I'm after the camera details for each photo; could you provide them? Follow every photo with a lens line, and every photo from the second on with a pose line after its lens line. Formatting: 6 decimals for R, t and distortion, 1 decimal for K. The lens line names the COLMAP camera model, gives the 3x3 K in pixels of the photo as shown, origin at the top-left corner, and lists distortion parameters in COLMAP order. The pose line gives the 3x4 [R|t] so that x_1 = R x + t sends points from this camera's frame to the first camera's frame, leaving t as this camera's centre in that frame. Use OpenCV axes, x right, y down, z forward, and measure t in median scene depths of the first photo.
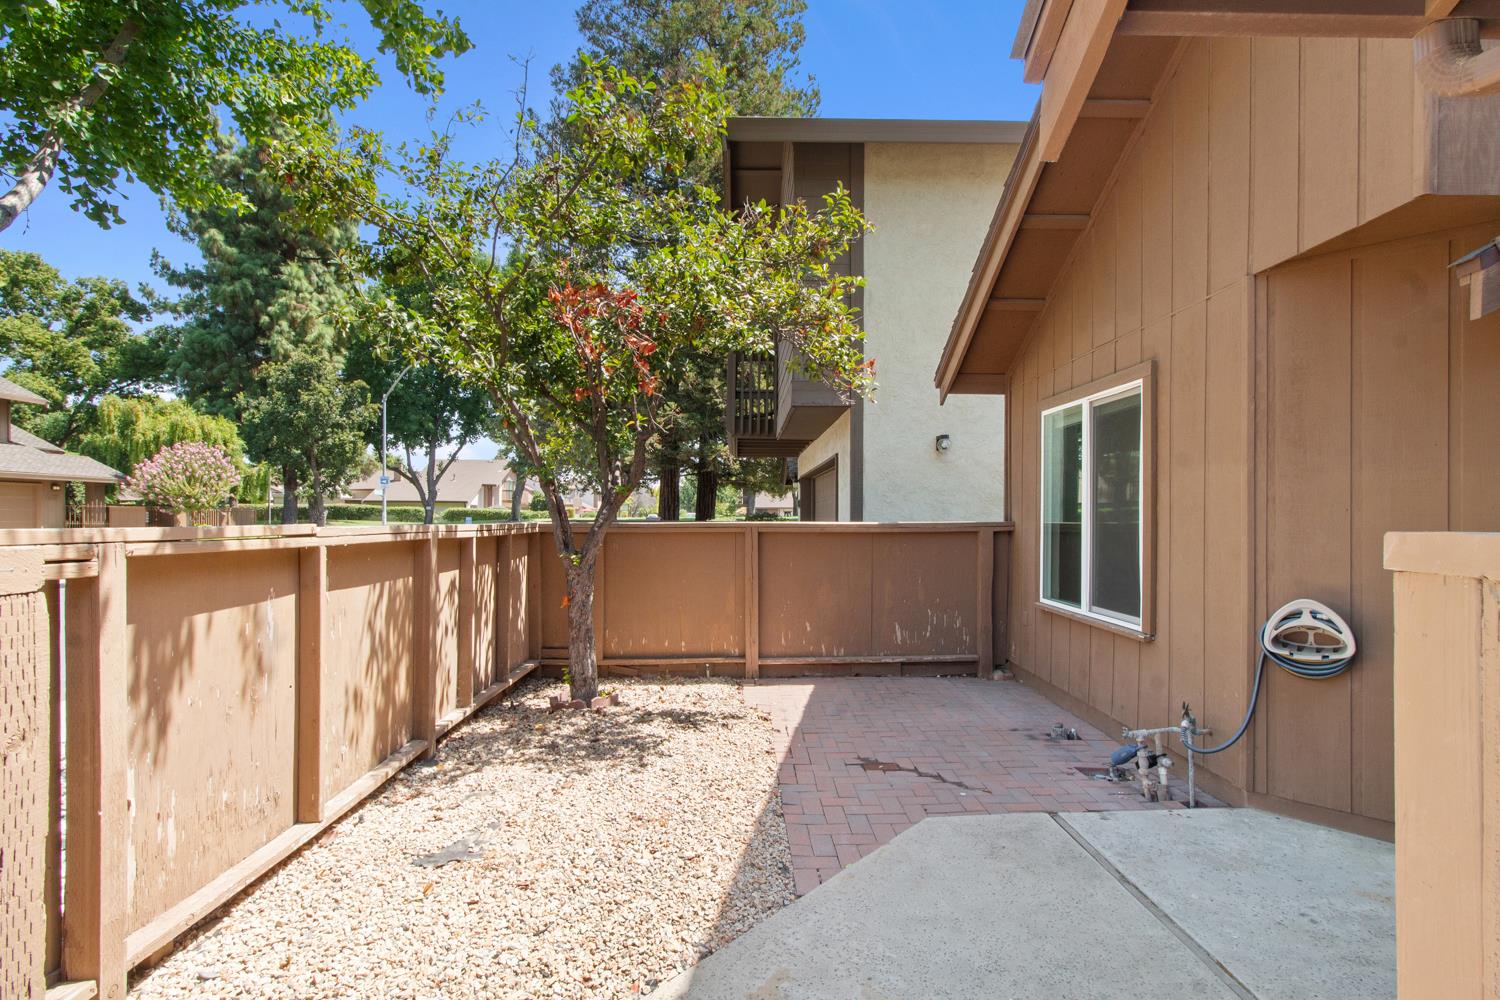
lens RADIAL K [[720.6, 0, 752.3], [0, 720.6, 510.5], [0, 0, 1]] dist [0.003572, 0.001497]
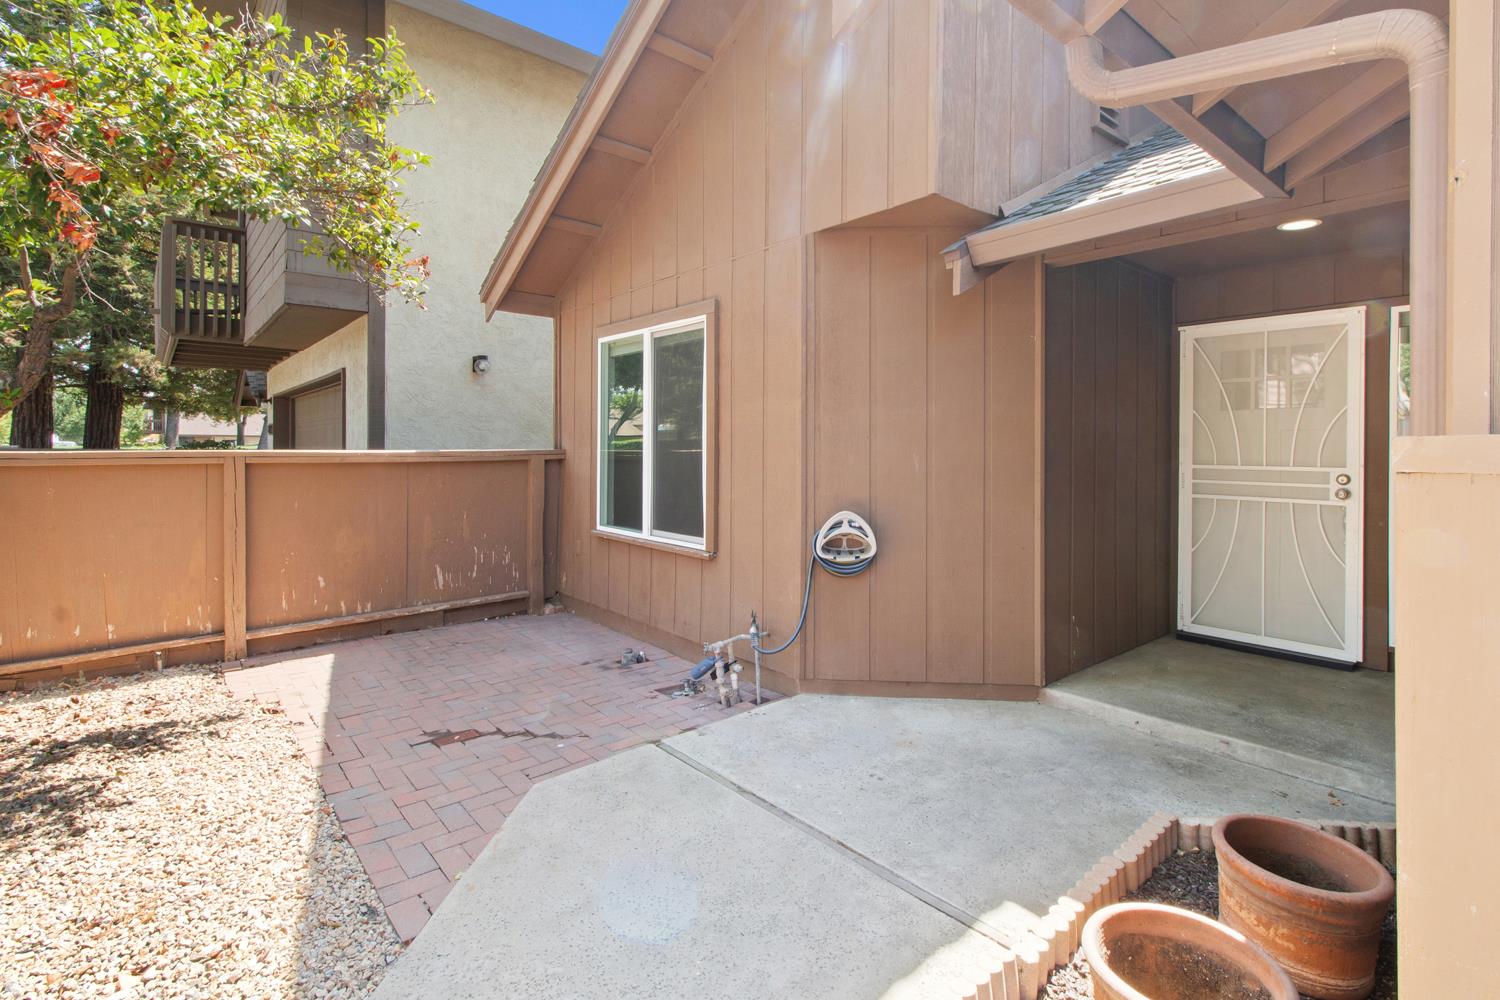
lens RADIAL K [[720.6, 0, 748.0], [0, 720.6, 446.9], [0, 0, 1]] dist [0.003572, 0.001497]
pose [[0.776458, 0.001683, 0.630167, -0.083406], [-0.006545, 0.999964, 0.005394, 0.007211], [-0.630135, -0.008313, 0.776441, 0.121253]]
